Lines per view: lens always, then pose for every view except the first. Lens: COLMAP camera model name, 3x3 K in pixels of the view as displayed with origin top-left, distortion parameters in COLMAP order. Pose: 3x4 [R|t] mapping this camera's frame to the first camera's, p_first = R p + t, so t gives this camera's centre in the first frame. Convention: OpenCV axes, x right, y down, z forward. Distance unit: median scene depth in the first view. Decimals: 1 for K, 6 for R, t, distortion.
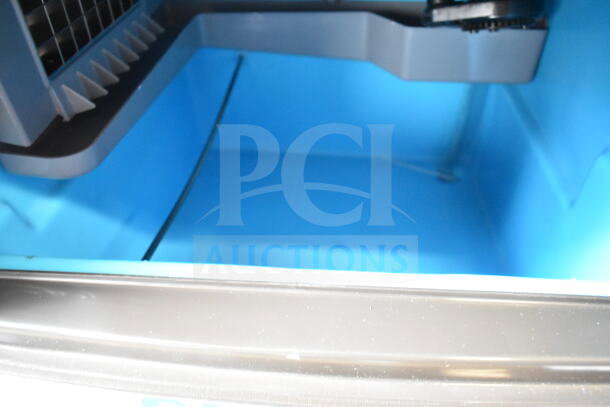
lens RADIAL K [[466.7, 0, 305.0], [0, 466.7, 203.5], [0, 0, 1]] dist [-0.000645, -0.002517]
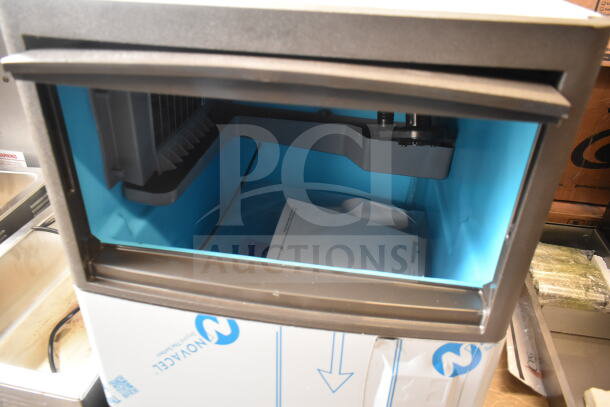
lens RADIAL K [[466.7, 0, 305.0], [0, 466.7, 203.5], [0, 0, 1]] dist [-0.000645, -0.002517]
pose [[0.995263, 0.094774, -0.021686, 0.065836], [-0.097097, 0.980277, -0.172131, 0.144344], [0.004945, 0.173421, 0.984835, -0.568336]]
